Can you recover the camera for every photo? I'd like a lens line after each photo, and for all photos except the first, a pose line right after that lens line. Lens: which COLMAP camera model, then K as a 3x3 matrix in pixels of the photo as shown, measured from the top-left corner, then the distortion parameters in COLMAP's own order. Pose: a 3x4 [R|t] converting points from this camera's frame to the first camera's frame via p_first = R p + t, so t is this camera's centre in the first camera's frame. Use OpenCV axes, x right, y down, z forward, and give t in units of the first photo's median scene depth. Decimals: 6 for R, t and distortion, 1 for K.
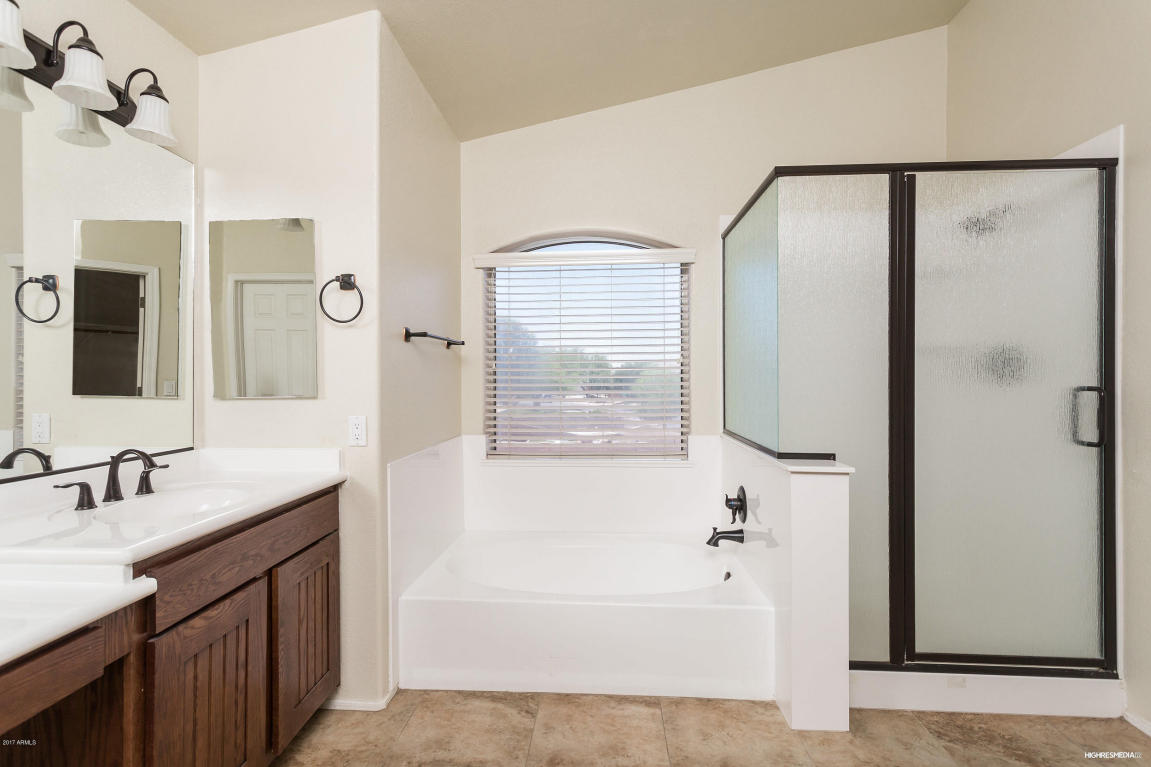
lens RADIAL K [[563.3, 0, 574.5], [0, 563.3, 376.1], [0, 0, 1]] dist [0.001841, -0.001115]
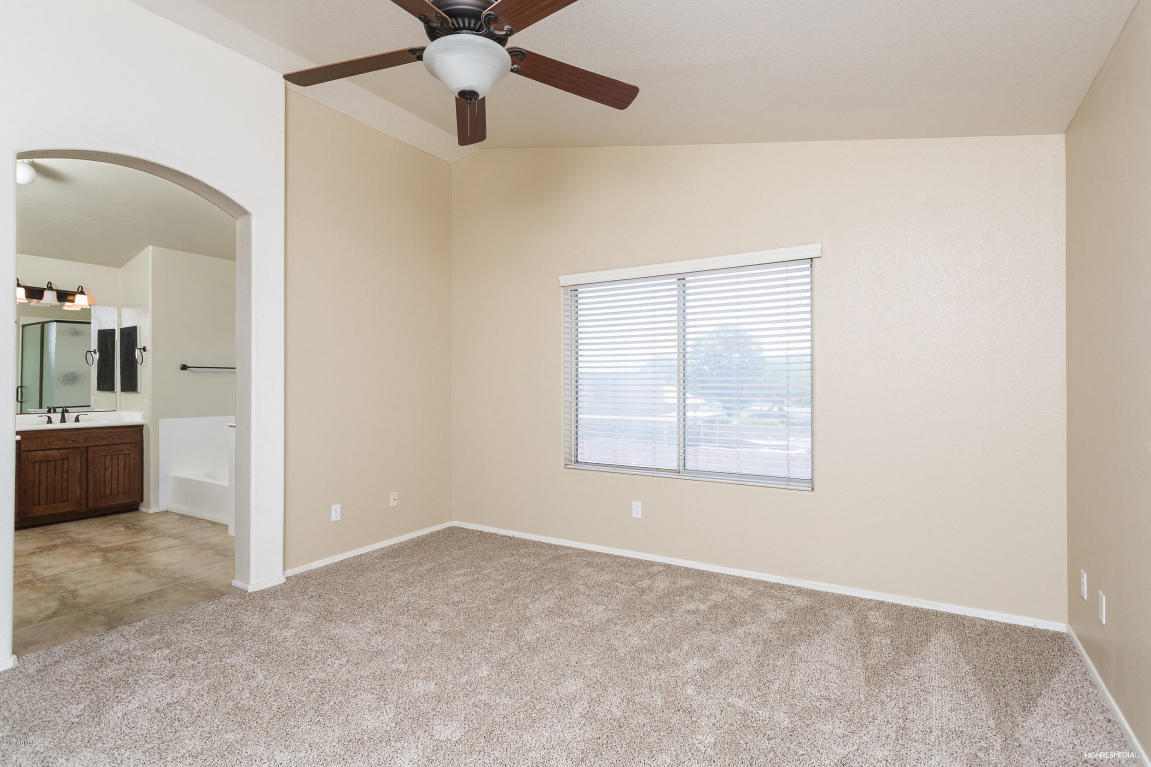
lens RADIAL K [[563.3, 0, 574.5], [0, 563.3, 383.7], [0, 0, 1]] dist [0.001841, -0.001115]
pose [[0.878856, 0.008531, -0.477011, 3.071166], [-0.007443, 0.999964, 0.004171, -0.032873], [0.477029, -0.000115, 0.878888, -0.408161]]
